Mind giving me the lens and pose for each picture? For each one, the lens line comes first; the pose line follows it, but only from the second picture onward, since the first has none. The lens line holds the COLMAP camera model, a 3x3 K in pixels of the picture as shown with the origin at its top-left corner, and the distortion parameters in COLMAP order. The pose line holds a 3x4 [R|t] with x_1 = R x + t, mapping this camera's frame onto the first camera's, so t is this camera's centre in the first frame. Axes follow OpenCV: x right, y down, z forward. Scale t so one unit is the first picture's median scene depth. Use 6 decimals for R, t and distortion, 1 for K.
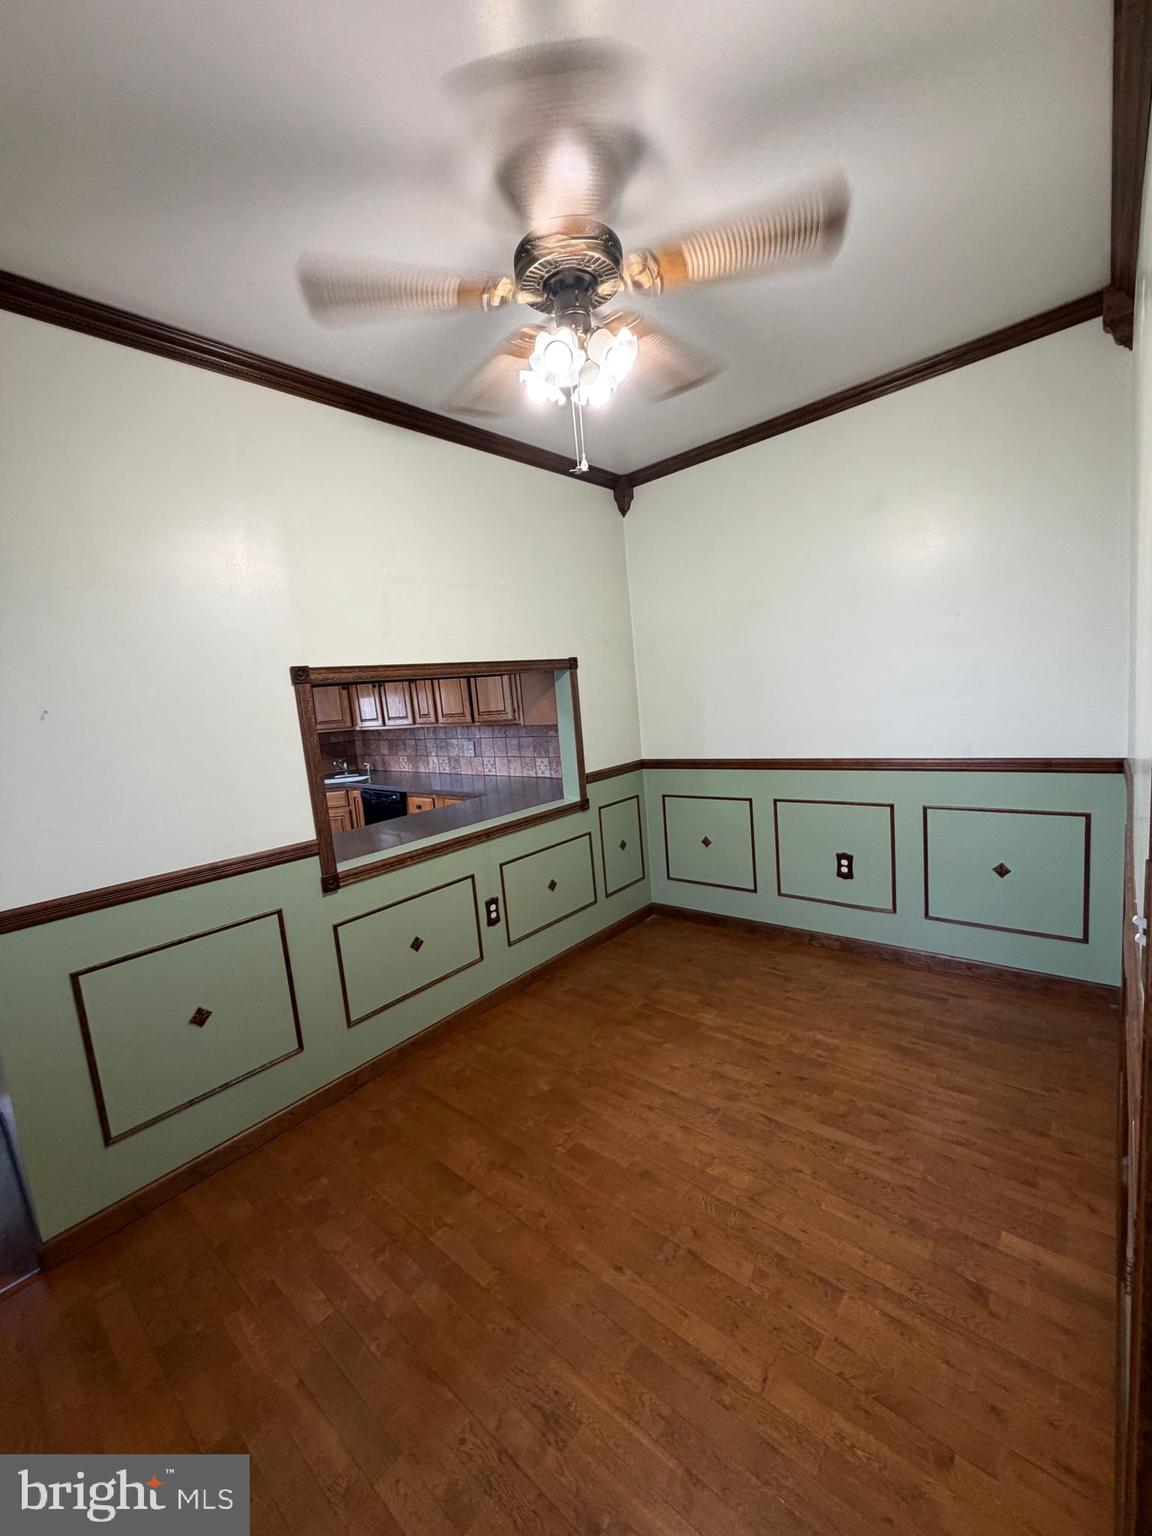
lens RADIAL K [[613.2, 0, 574.9], [0, 613.2, 765.3], [0, 0, 1]] dist [-0.000647, 0.000387]
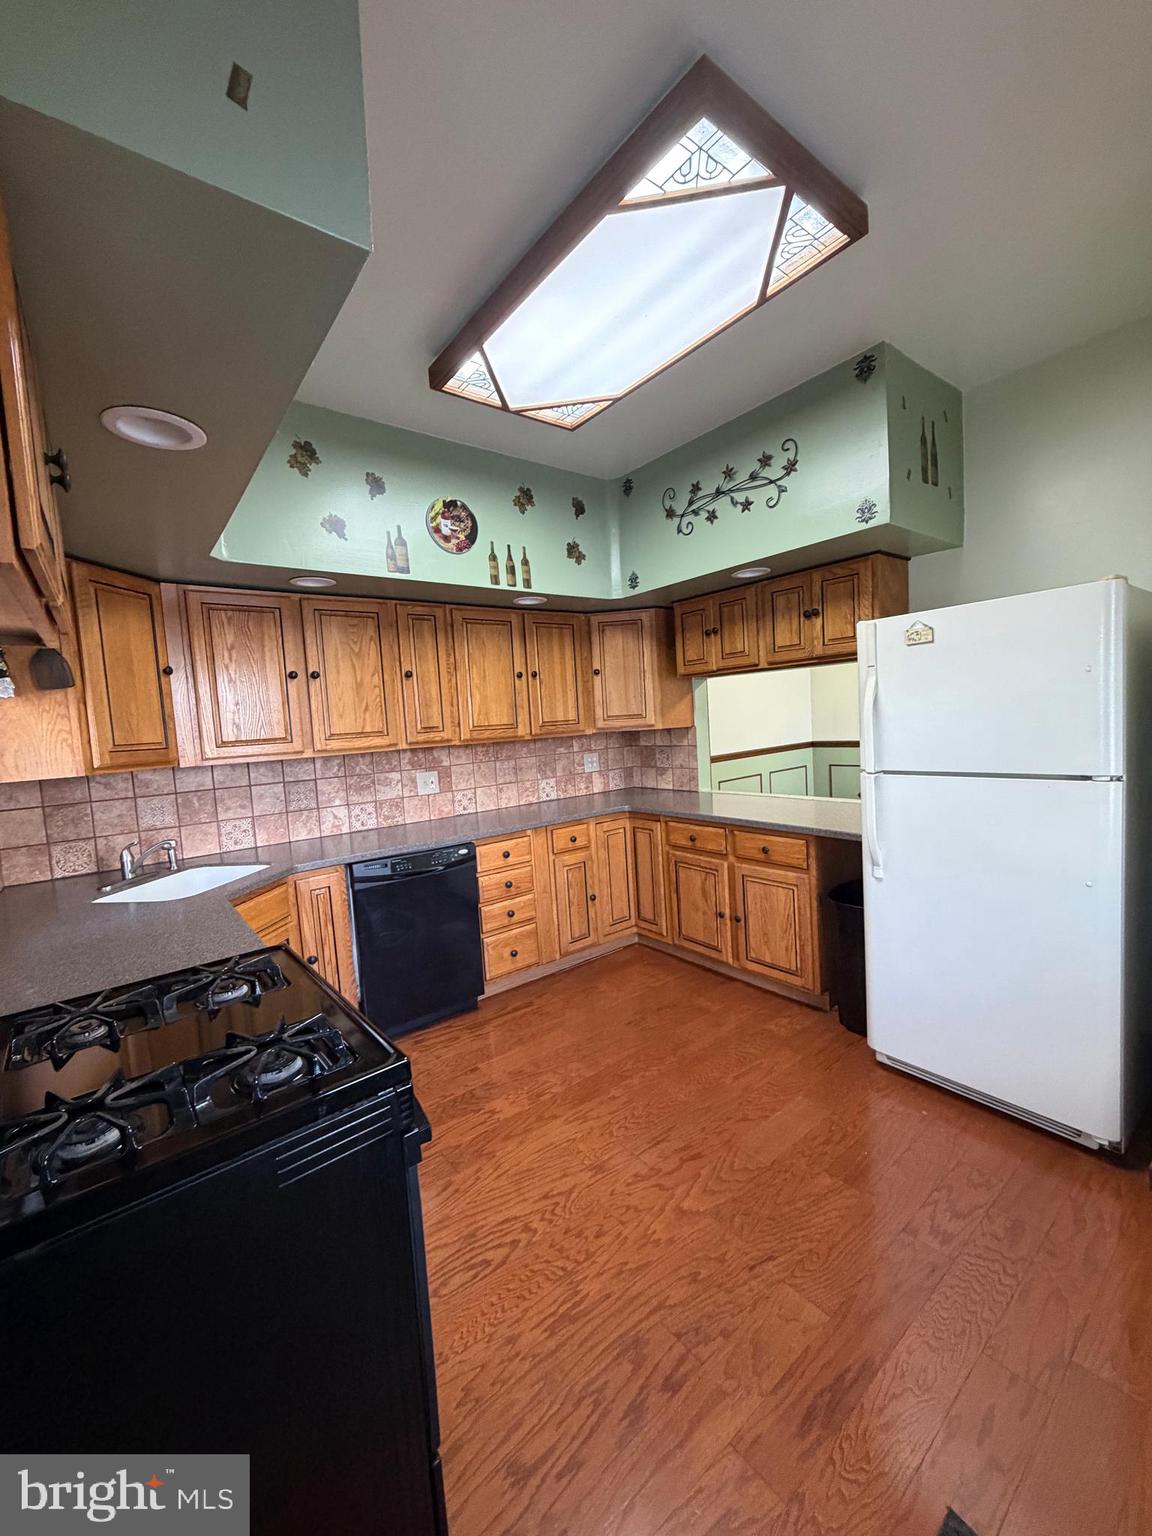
lens RADIAL K [[613.2, 0, 577.8], [0, 613.2, 764.8], [0, 0, 1]] dist [-0.000647, 0.000387]
pose [[0.184446, 0.003503, 0.982836, -0.804828], [0.166360, 0.985453, -0.034732, 0.005382], [-0.968661, 0.169911, 0.181180, 0.688138]]
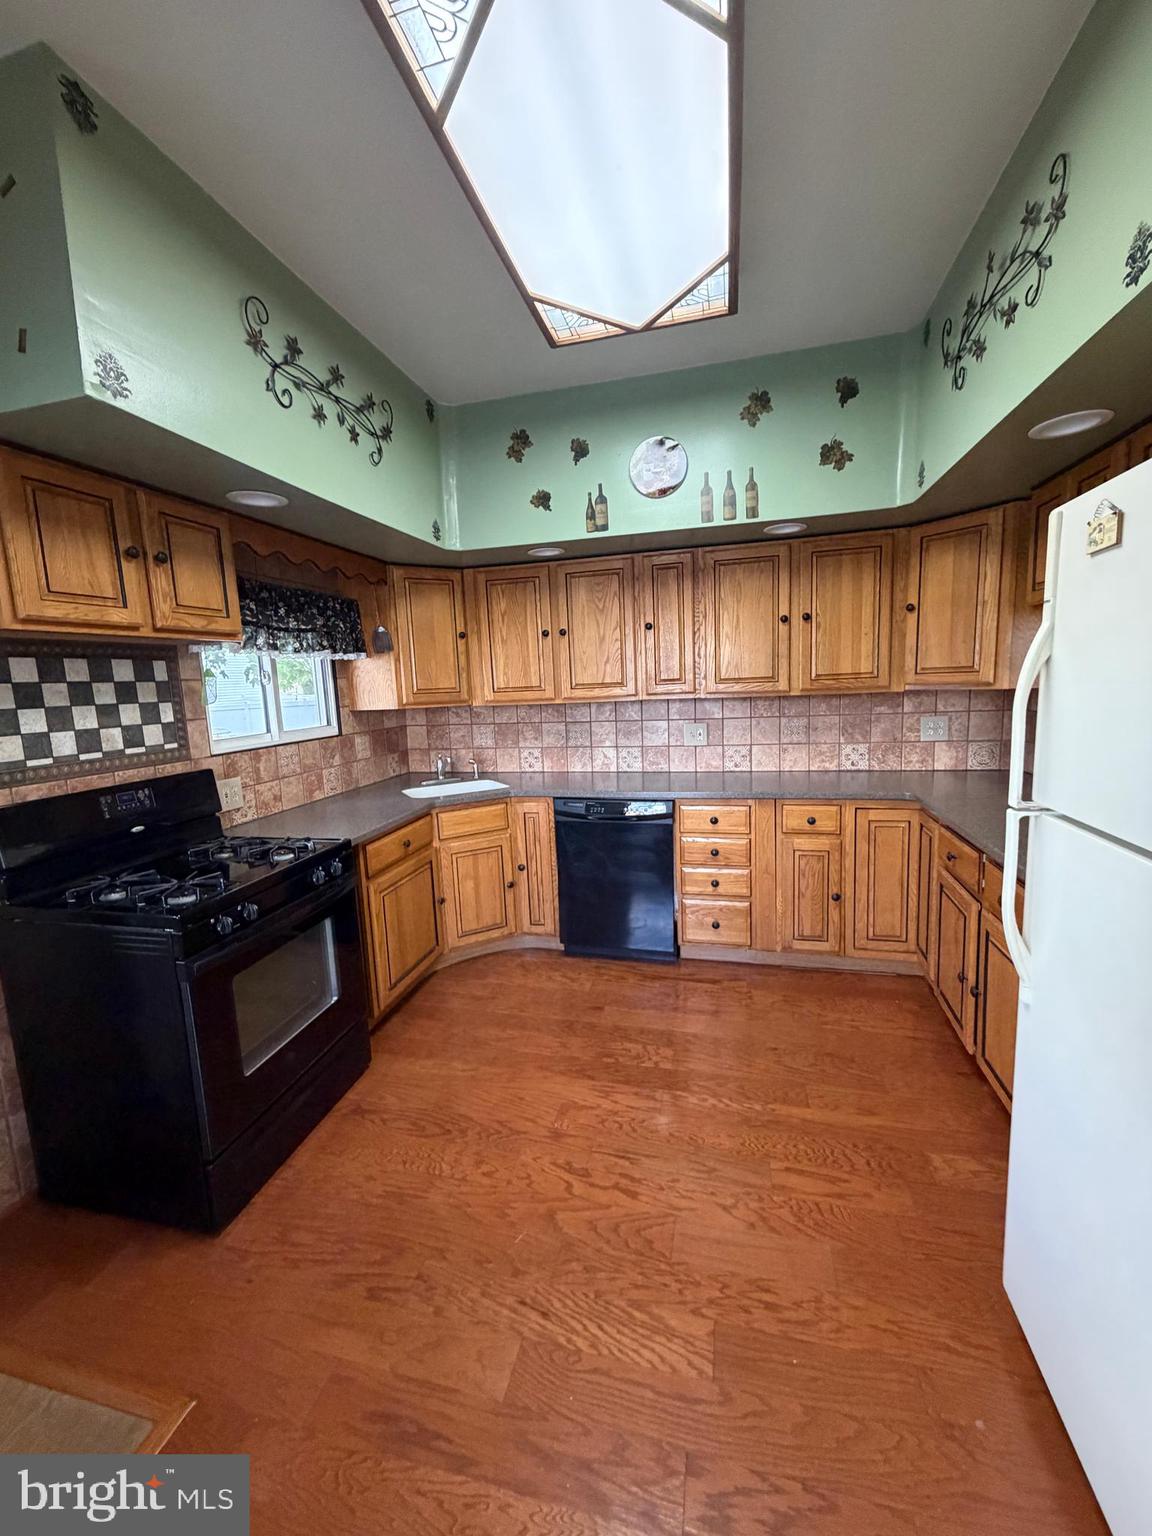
lens RADIAL K [[613.2, 0, 569.3], [0, 613.2, 765.0], [0, 0, 1]] dist [-0.000647, 0.000387]
pose [[0.890649, -0.012432, 0.454522, -0.596734], [0.020974, 0.999685, -0.013757, 0.014010], [-0.454208, 0.021786, 0.890629, 0.441010]]
